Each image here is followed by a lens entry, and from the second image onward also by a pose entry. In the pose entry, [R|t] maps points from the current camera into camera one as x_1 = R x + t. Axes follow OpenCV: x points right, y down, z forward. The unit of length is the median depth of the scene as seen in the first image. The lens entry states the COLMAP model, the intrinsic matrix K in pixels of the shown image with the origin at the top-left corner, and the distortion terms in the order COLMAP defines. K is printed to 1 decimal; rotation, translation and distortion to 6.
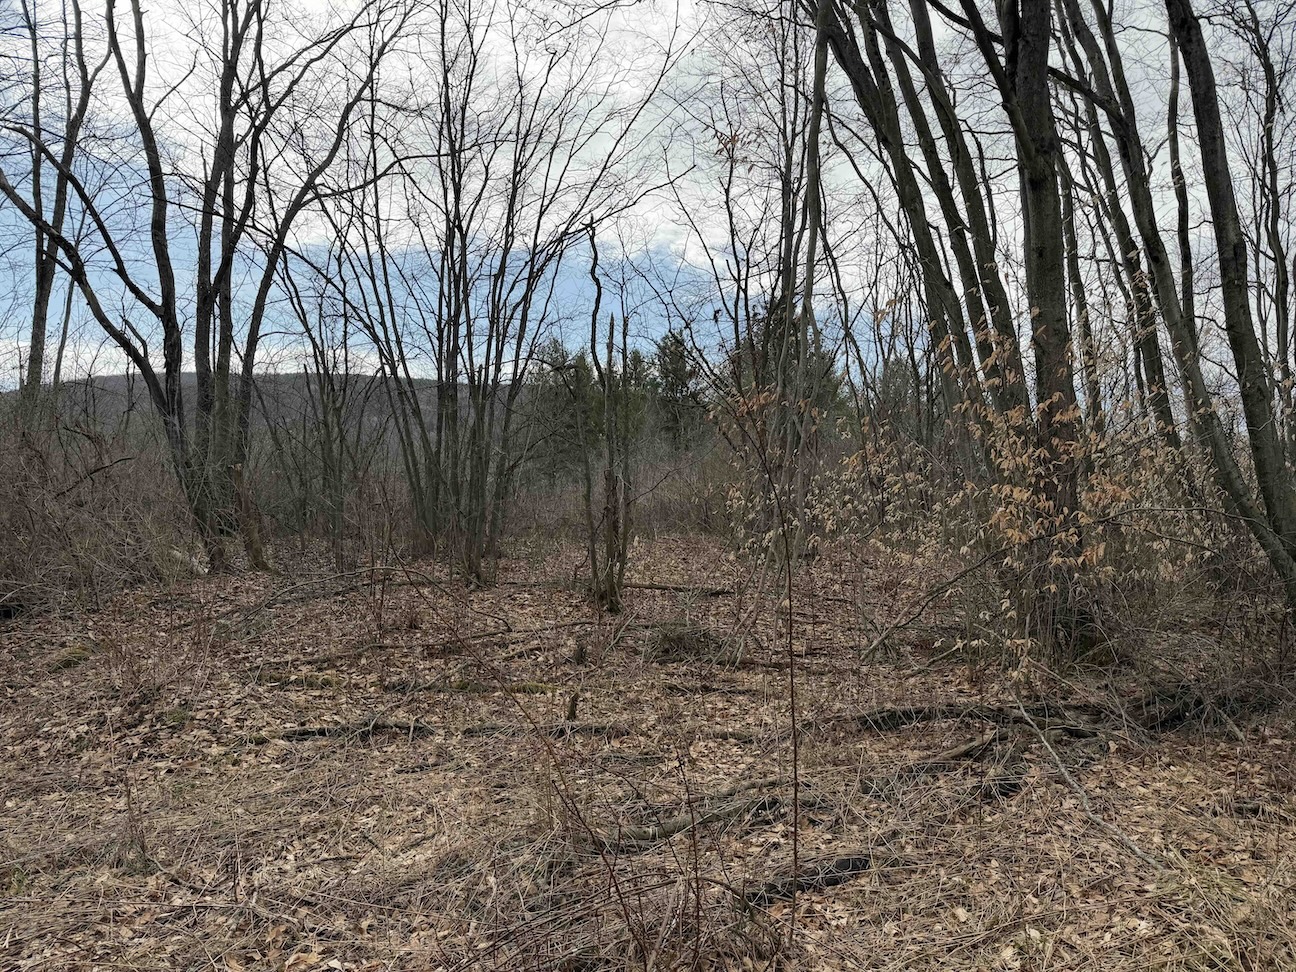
lens RADIAL K [[991.1, 0, 648.0], [0, 991.1, 486.0], [0, 0, 1]] dist [-0.005928, 0.000359]
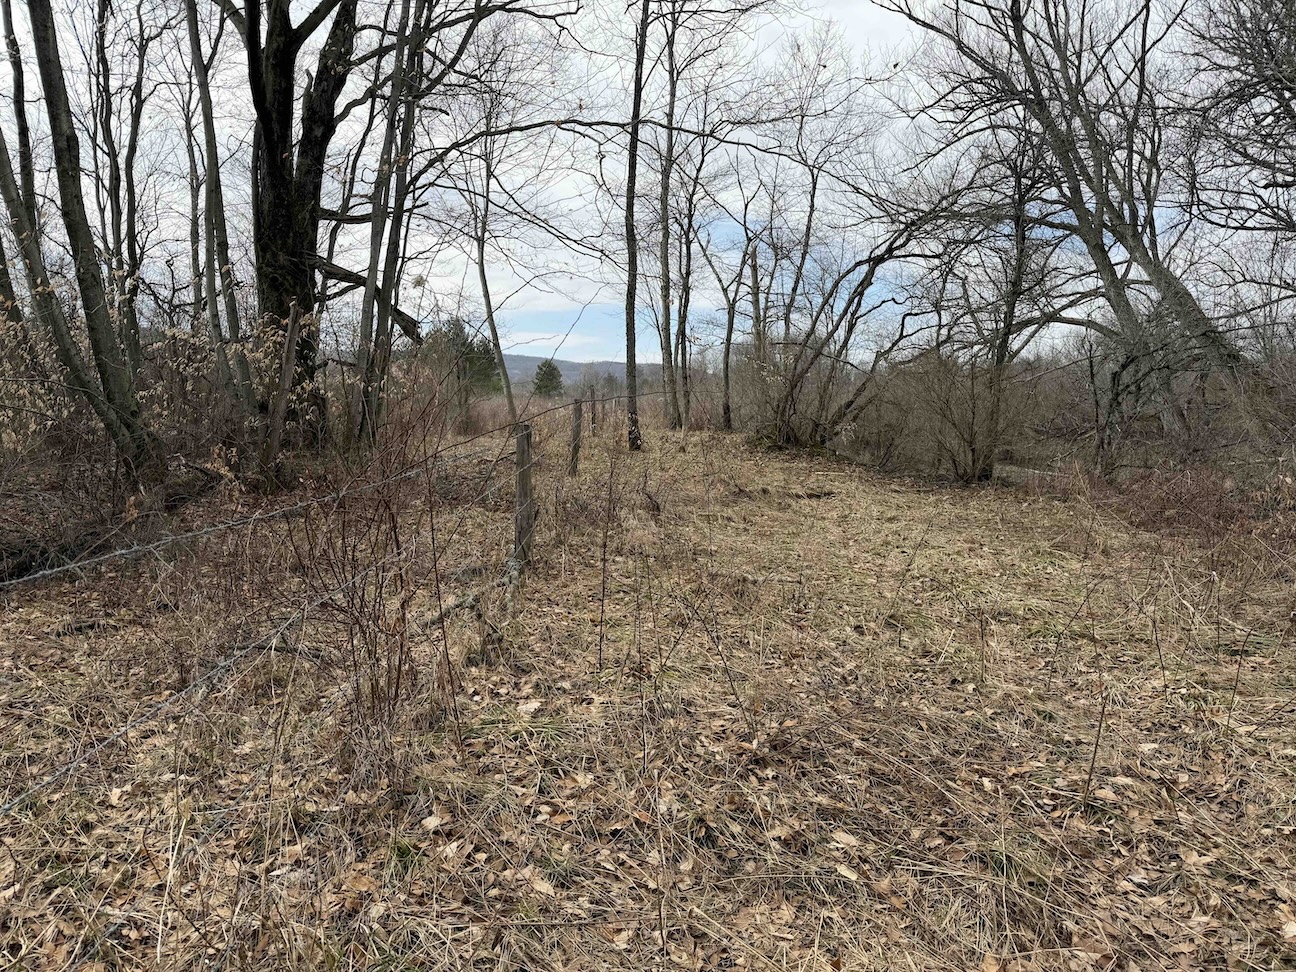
lens RADIAL K [[991.1, 0, 648.0], [0, 991.1, 486.0], [0, 0, 1]] dist [-0.005928, 0.000359]
pose [[0.495709, -0.068937, 0.865749, -0.057891], [-0.034007, 0.994540, 0.098664, 0.007911], [-0.867823, -0.078350, 0.490658, -0.115847]]
